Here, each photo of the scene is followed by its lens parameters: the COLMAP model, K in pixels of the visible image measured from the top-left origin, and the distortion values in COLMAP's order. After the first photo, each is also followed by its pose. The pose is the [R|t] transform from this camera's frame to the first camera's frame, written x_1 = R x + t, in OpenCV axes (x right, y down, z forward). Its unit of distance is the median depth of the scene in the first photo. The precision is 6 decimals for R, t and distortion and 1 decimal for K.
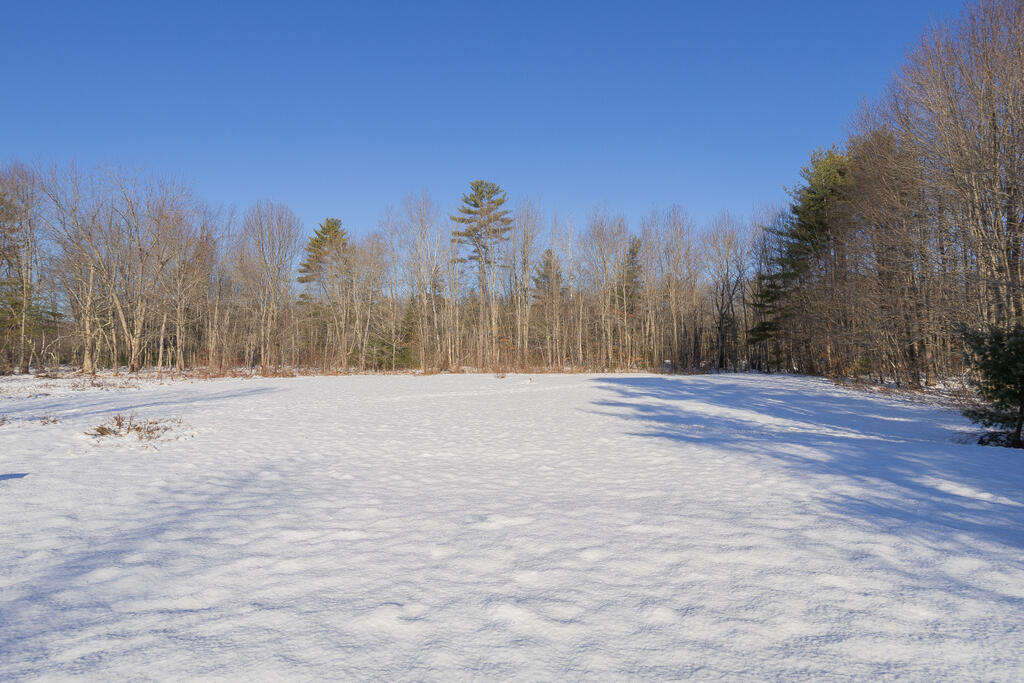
lens RADIAL K [[509.4, 0, 517.9], [0, 509.4, 328.5], [0, 0, 1]] dist [-0.031822, 0.000485]
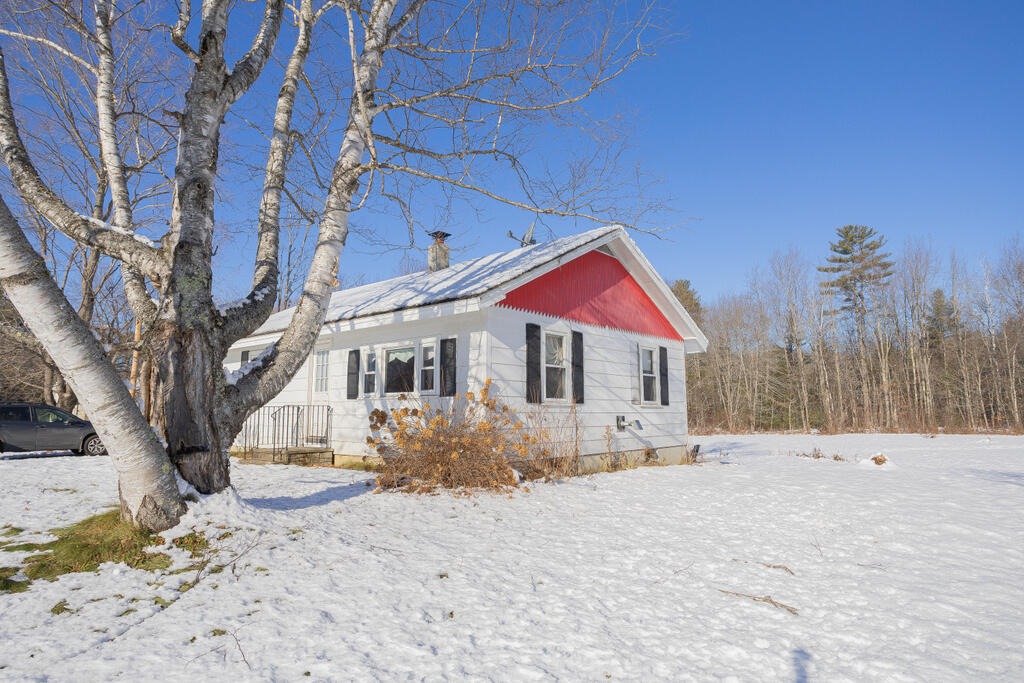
lens RADIAL K [[628.1, 0, 513.8], [0, 628.1, 311.1], [0, 0, 1]] dist [-0.003435, -0.000112]
pose [[0.889499, -0.080436, -0.449801, -0.123609], [0.028655, 0.992266, -0.120776, -0.015236], [0.456037, 0.094541, 0.884925, -0.303285]]
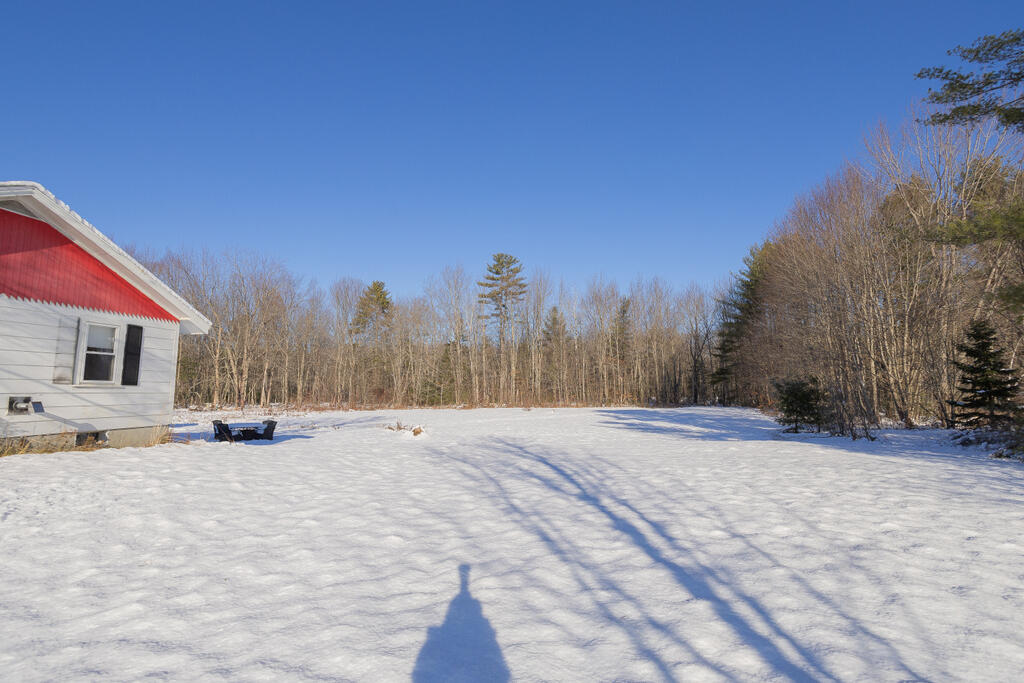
lens RADIAL K [[509.4, 0, 517.9], [0, 509.4, 328.5], [0, 0, 1]] dist [-0.031822, 0.000485]
pose [[0.999895, -0.001532, 0.014402, -0.054343], [0.002601, 0.997218, -0.074495, -0.013963], [-0.014247, 0.074525, 0.997117, -0.255942]]
